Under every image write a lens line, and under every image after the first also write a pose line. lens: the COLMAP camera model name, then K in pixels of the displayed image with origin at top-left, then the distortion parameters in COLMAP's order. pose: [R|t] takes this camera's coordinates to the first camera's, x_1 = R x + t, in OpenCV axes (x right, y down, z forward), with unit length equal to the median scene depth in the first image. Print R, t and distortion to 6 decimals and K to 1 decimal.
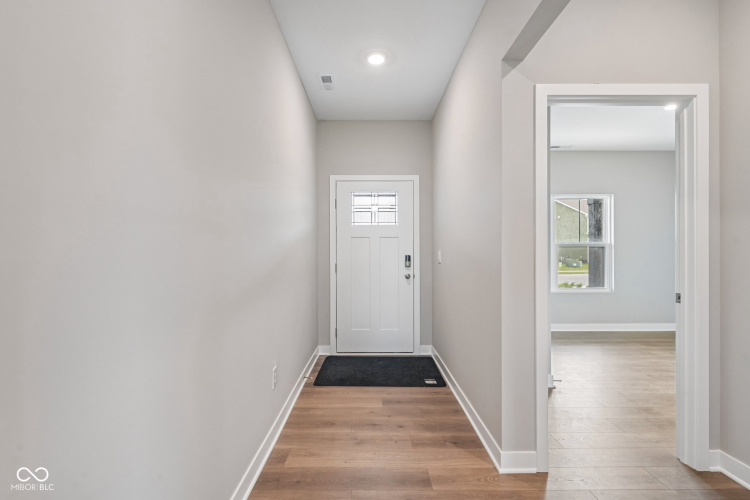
lens RADIAL K [[347.4, 0, 377.1], [0, 347.4, 248.0], [0, 0, 1]] dist [0.002820, -0.002389]
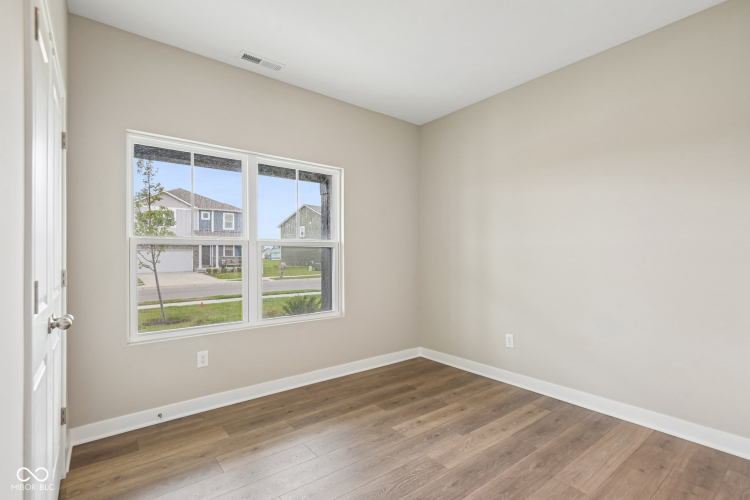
lens RADIAL K [[347.4, 0, 372.4], [0, 347.4, 253.3], [0, 0, 1]] dist [0.002820, -0.002389]
pose [[0.798610, 0.000107, 0.601848, 0.463358], [-0.002366, 0.999993, 0.002962, 0.007787], [-0.601844, -0.003789, 0.798605, 0.627336]]
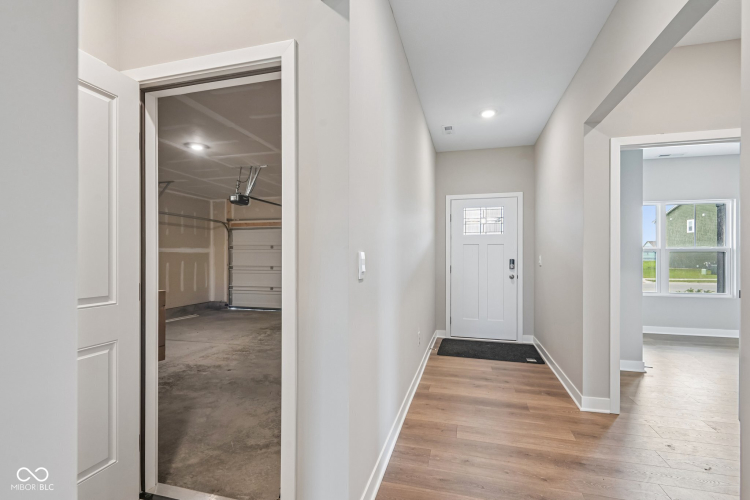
lens RADIAL K [[347.4, 0, 372.6], [0, 347.4, 254.5], [0, 0, 1]] dist [0.002820, -0.002389]
pose [[0.957977, 0.002806, -0.286832, -0.033570], [-0.000050, 0.999954, 0.009614, -0.007930], [0.286845, -0.009196, 0.957933, -0.336033]]
